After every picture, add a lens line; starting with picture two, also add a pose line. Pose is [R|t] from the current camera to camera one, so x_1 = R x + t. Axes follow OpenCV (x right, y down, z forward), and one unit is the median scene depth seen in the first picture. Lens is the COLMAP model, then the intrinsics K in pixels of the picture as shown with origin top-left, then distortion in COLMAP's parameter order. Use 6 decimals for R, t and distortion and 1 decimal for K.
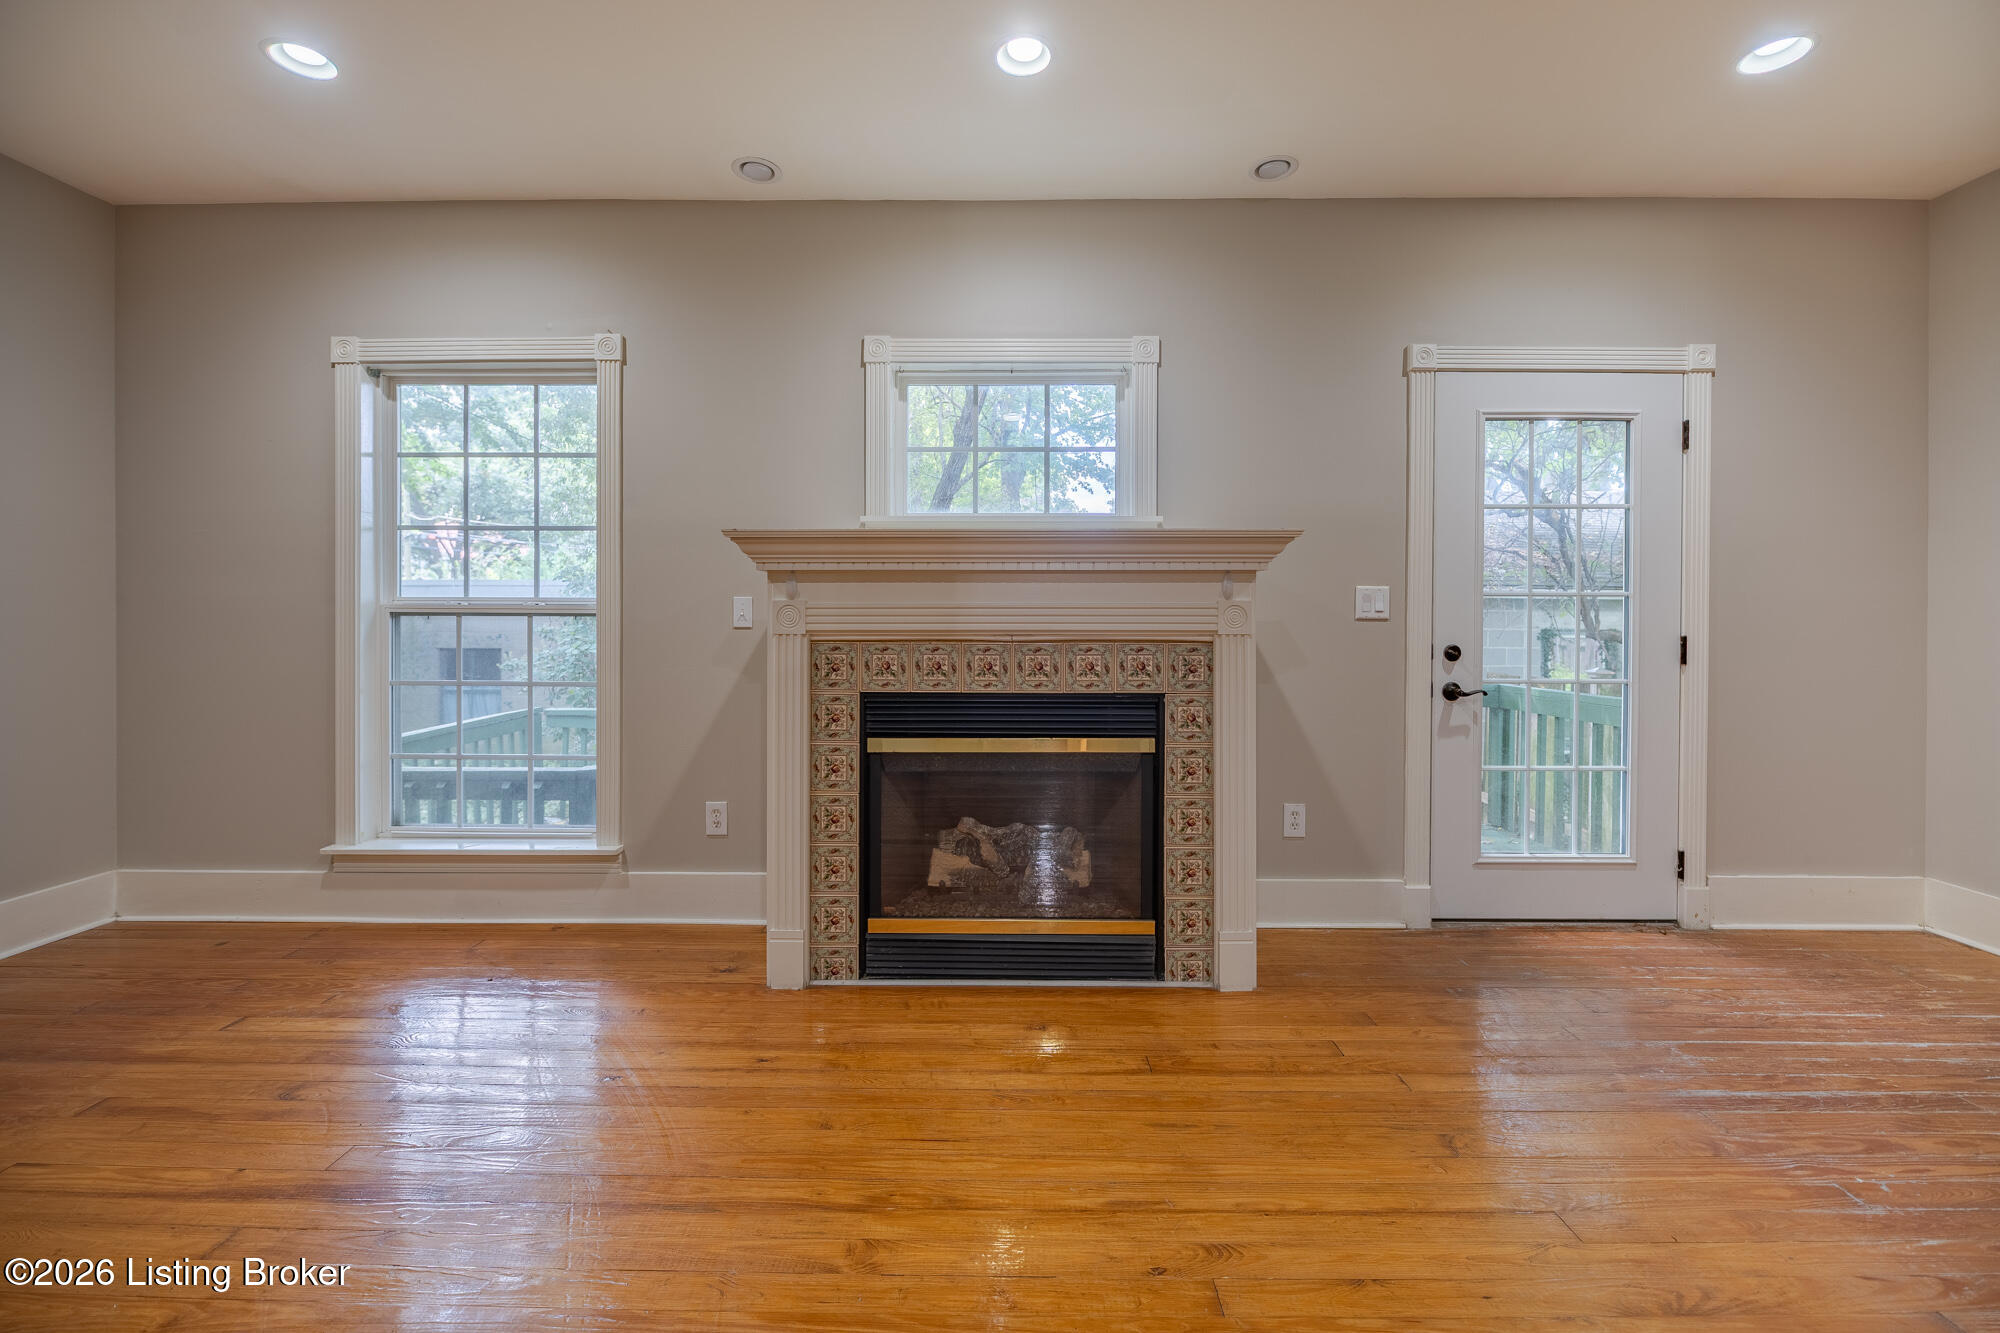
lens RADIAL K [[830.9, 0, 991.4], [0, 830.9, 623.8], [0, 0, 1]] dist [-0.003684, -0.001550]
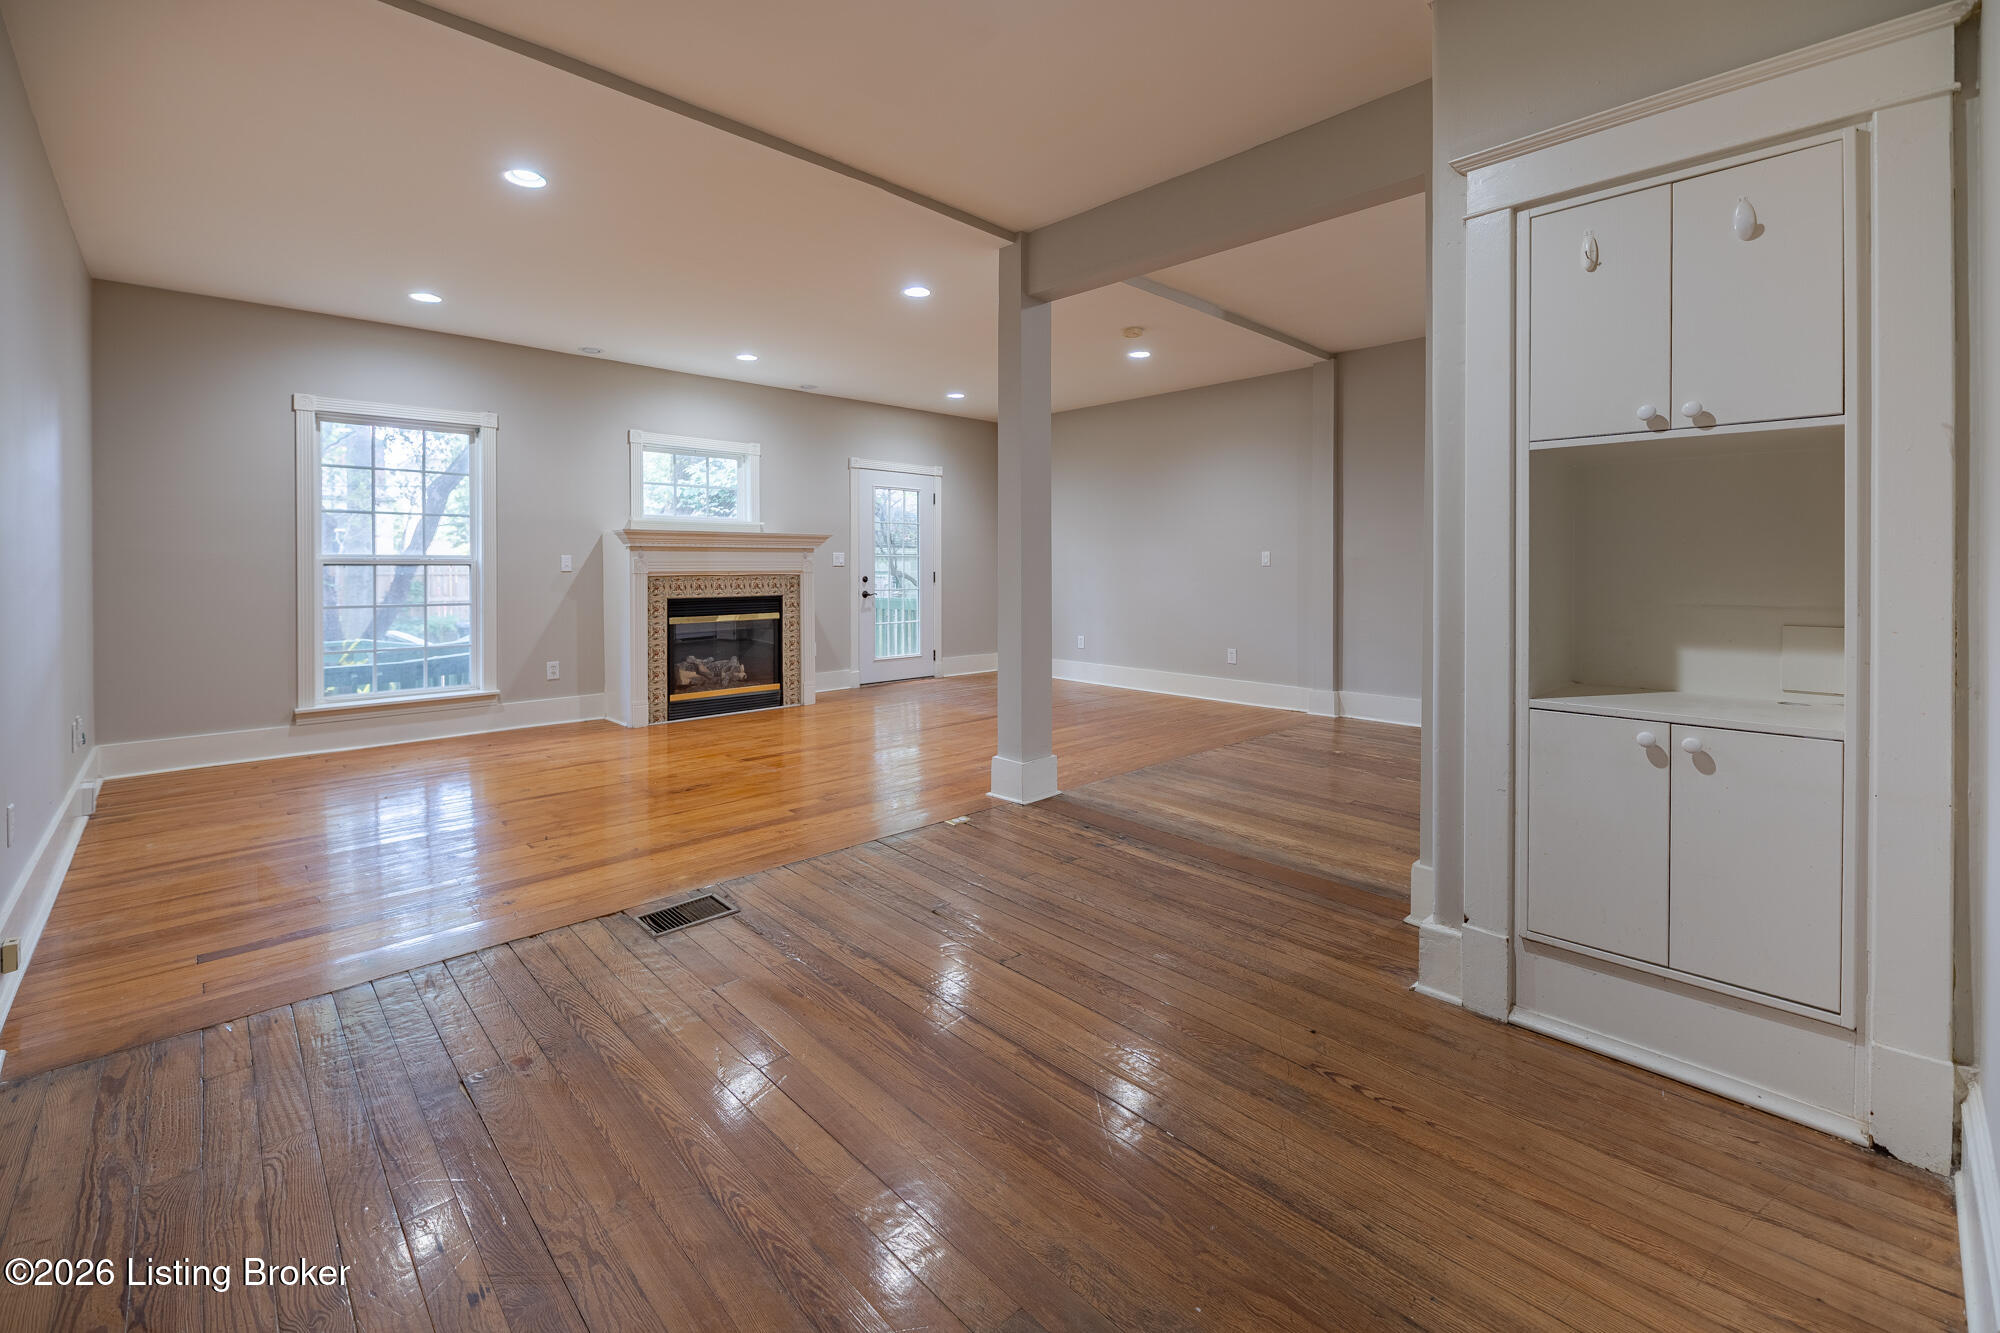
lens RADIAL K [[830.9, 0, 993.7], [0, 830.9, 663.9], [0, 0, 1]] dist [-0.003684, -0.001550]
pose [[0.716148, -0.084377, 0.692830, -1.118020], [0.004677, 0.993223, 0.116127, -0.001770], [-0.697933, -0.079923, 0.711689, -1.311084]]
